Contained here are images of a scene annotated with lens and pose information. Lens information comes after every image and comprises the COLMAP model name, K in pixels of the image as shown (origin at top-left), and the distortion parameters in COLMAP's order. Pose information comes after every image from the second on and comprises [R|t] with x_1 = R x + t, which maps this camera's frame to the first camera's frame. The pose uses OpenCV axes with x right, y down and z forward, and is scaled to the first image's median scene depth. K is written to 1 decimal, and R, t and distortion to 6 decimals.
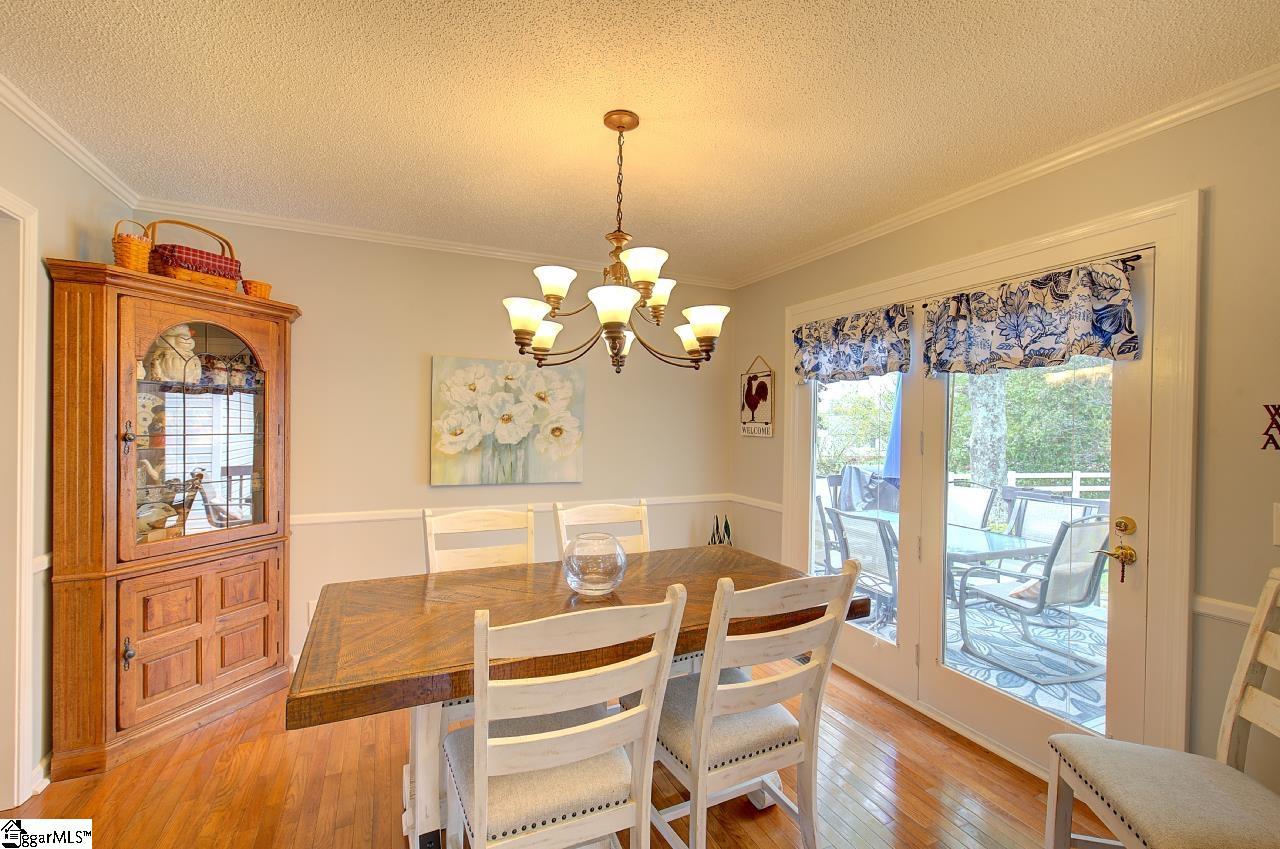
lens RADIAL K [[552.8, 0, 642.5], [0, 552.8, 426.3], [0, 0, 1]] dist [-0.001348, 0.001471]
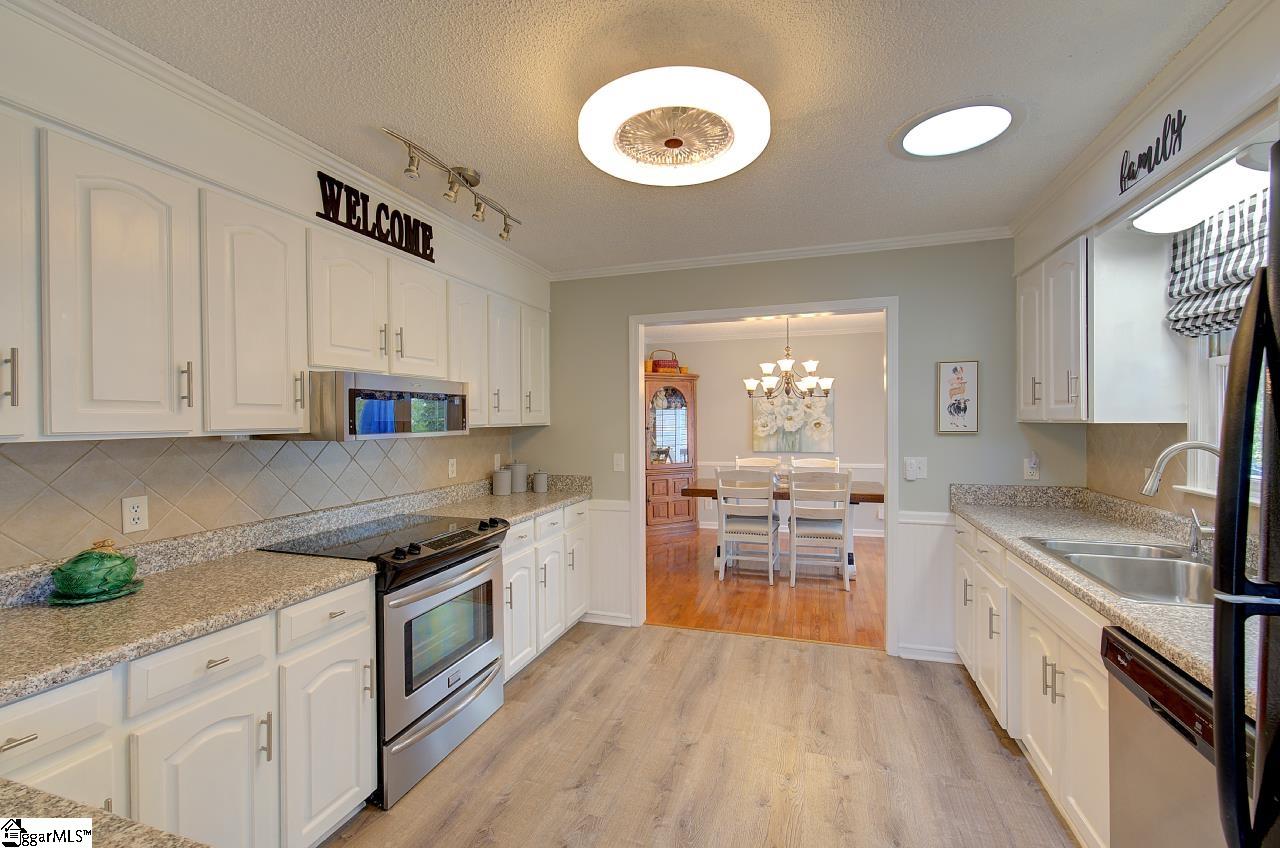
lens RADIAL K [[552.8, 0, 640.9], [0, 552.8, 429.0], [0, 0, 1]] dist [-0.001348, 0.001471]
pose [[0.731135, -0.011968, -0.682128, 0.852309], [0.016917, 0.999857, 0.000590, 0.016163], [0.682023, -0.011971, 0.731232, -0.955857]]
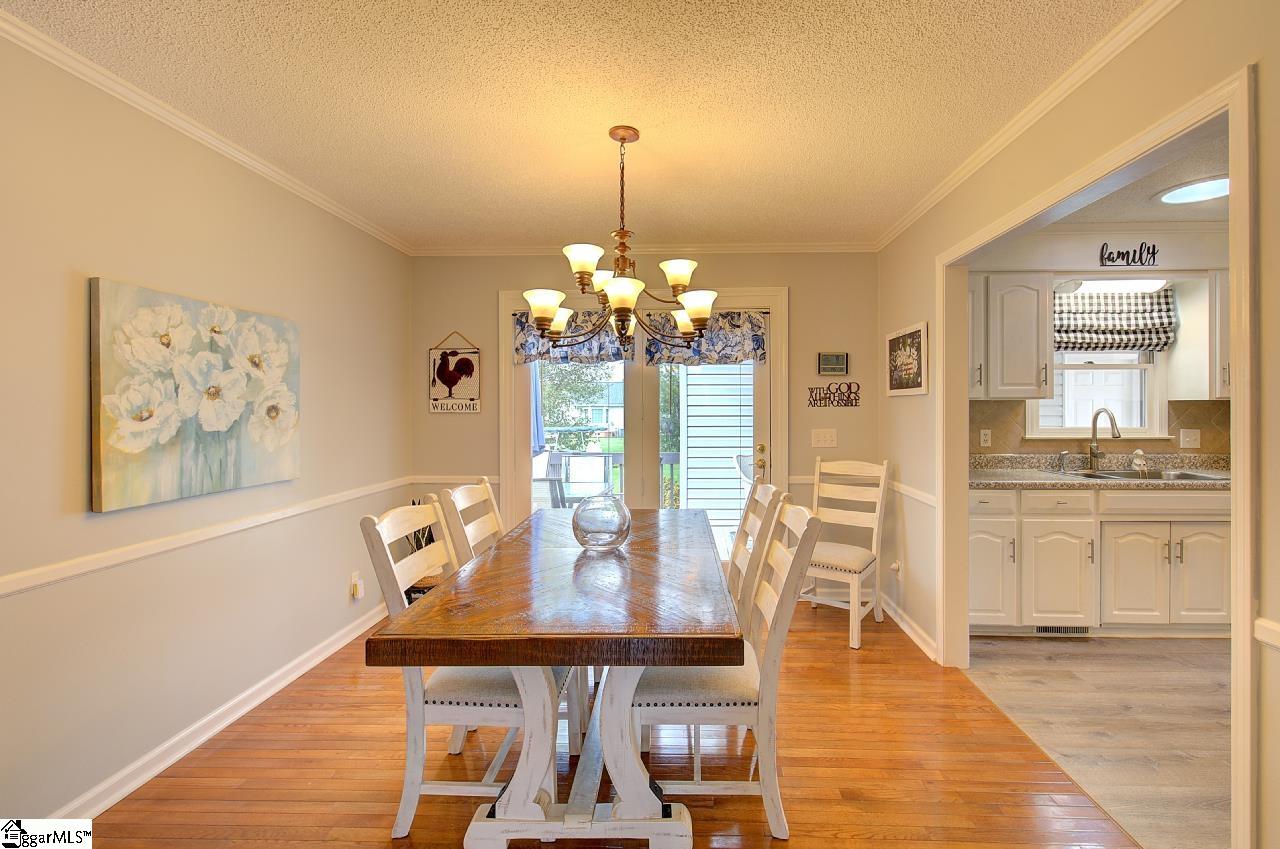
lens RADIAL K [[552.8, 0, 674.2], [0, 552.8, 406.4], [0, 0, 1]] dist [-0.001348, 0.001471]
pose [[0.451351, -0.016149, 0.892200, -0.705681], [0.016788, 0.999813, 0.009604, 0.006125], [-0.892189, 0.010644, 0.451538, 0.270420]]
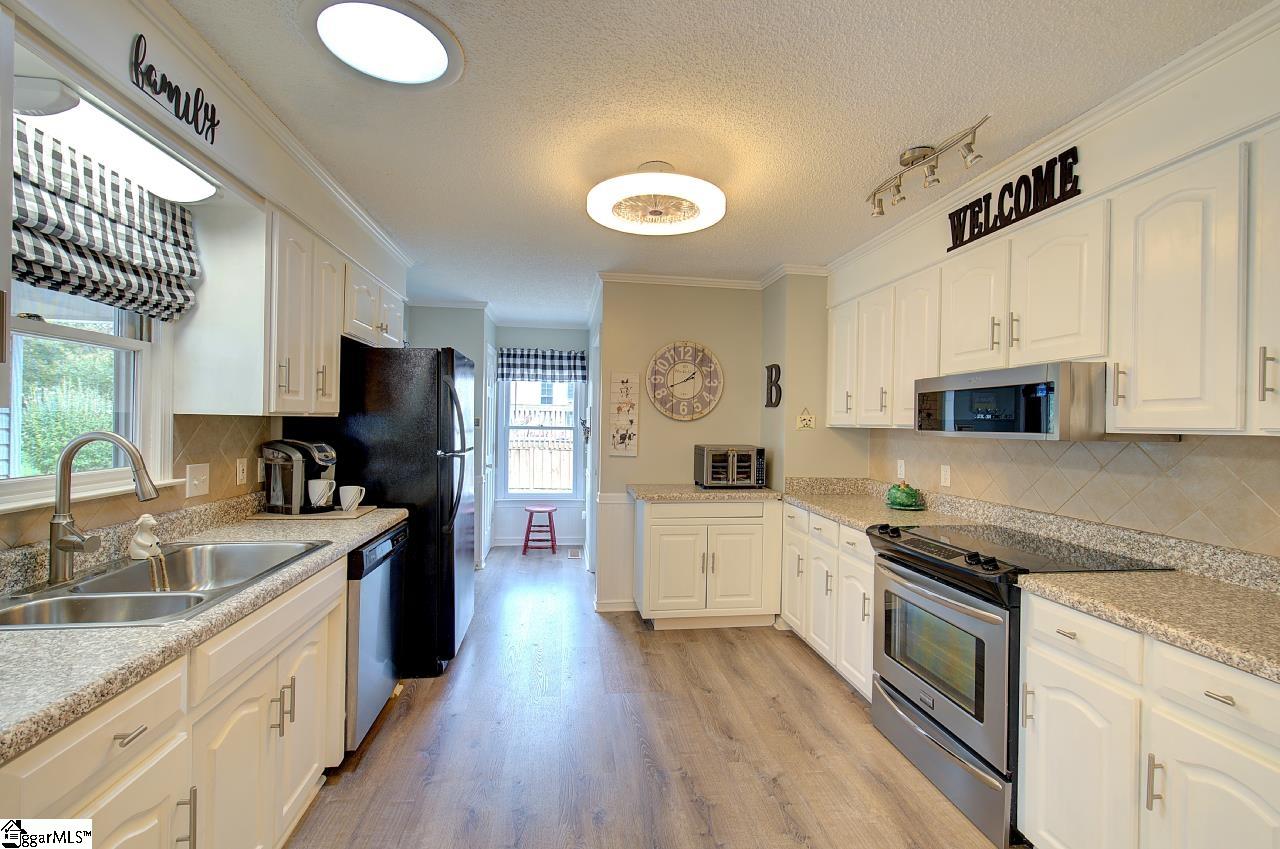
lens RADIAL K [[552.8, 0, 649.4], [0, 552.8, 423.3], [0, 0, 1]] dist [-0.001348, 0.001471]
pose [[-0.956319, -0.033937, 0.290349, 0.222409], [-0.030813, 0.999408, 0.015327, 0.006289], [-0.290697, 0.005711, -0.956798, 0.320629]]
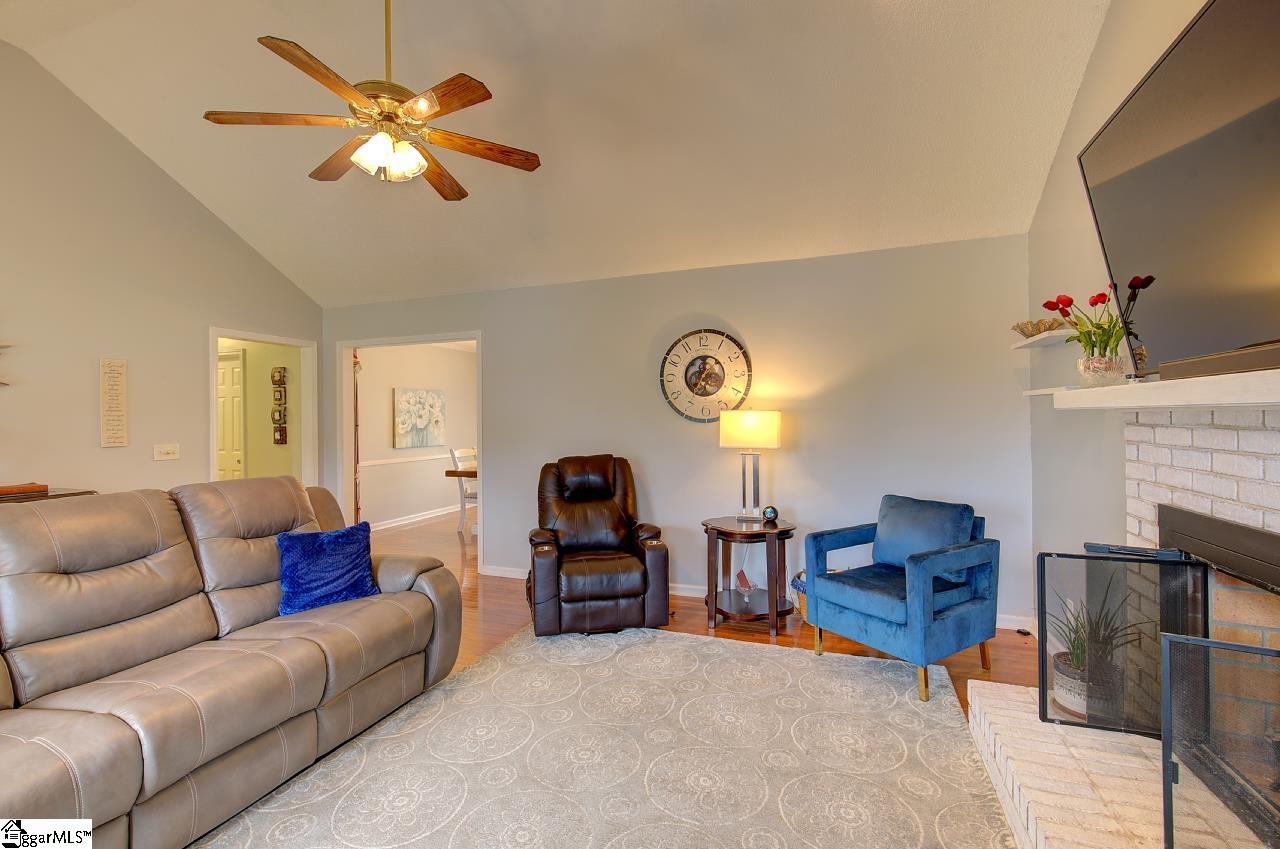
lens RADIAL K [[552.8, 0, 650.3], [0, 552.8, 411.0], [0, 0, 1]] dist [-0.001348, 0.001471]
pose [[0.698443, -0.014026, 0.715528, -1.405727], [0.027495, 0.999596, -0.007244, 0.006118], [-0.715137, 0.024733, 0.698546, -1.387298]]
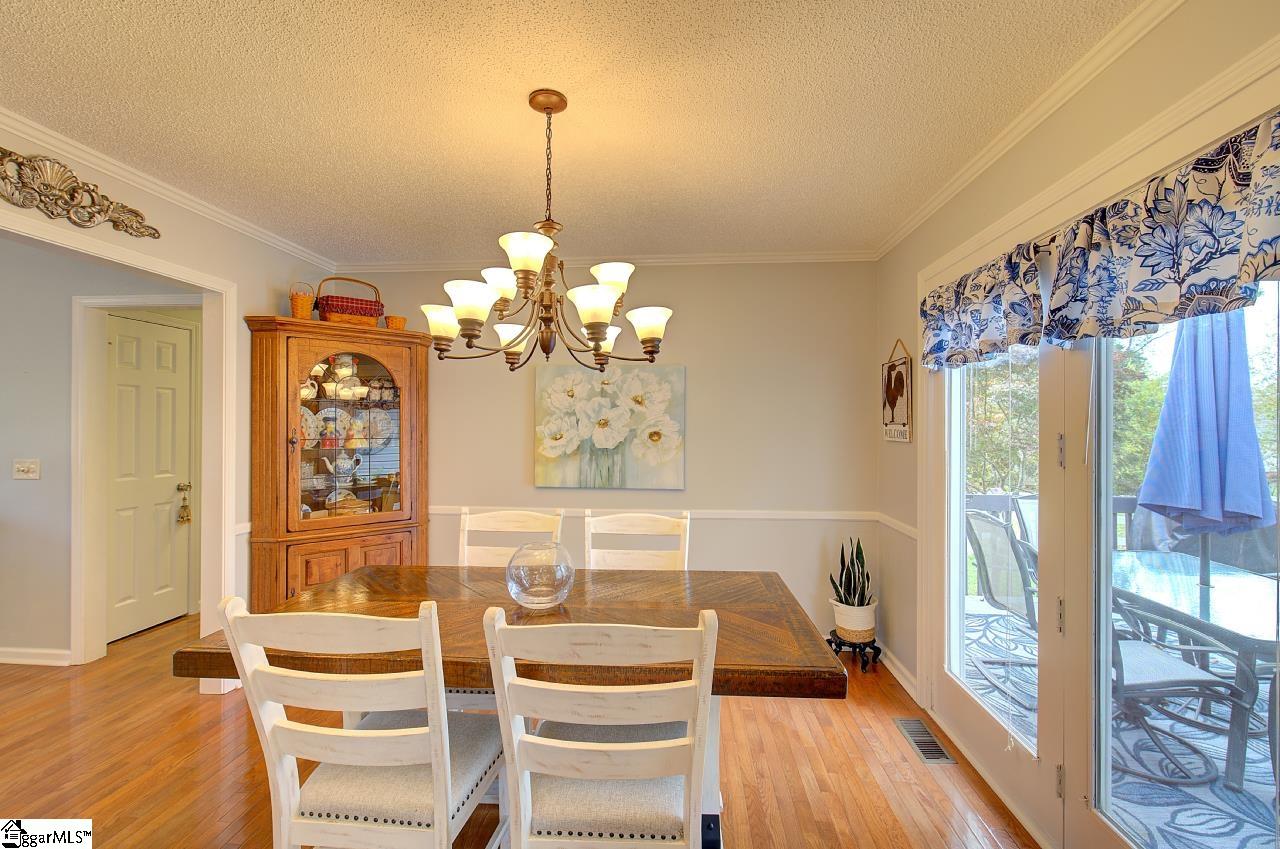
lens RADIAL K [[552.8, 0, 639.3], [0, 552.8, 423.9], [0, 0, 1]] dist [-0.001348, 0.001471]
pose [[0.867552, -0.013880, -0.497154, 0.381489], [0.006691, 0.999846, -0.016238, 0.004878], [0.497302, 0.010760, 0.867511, 0.187643]]
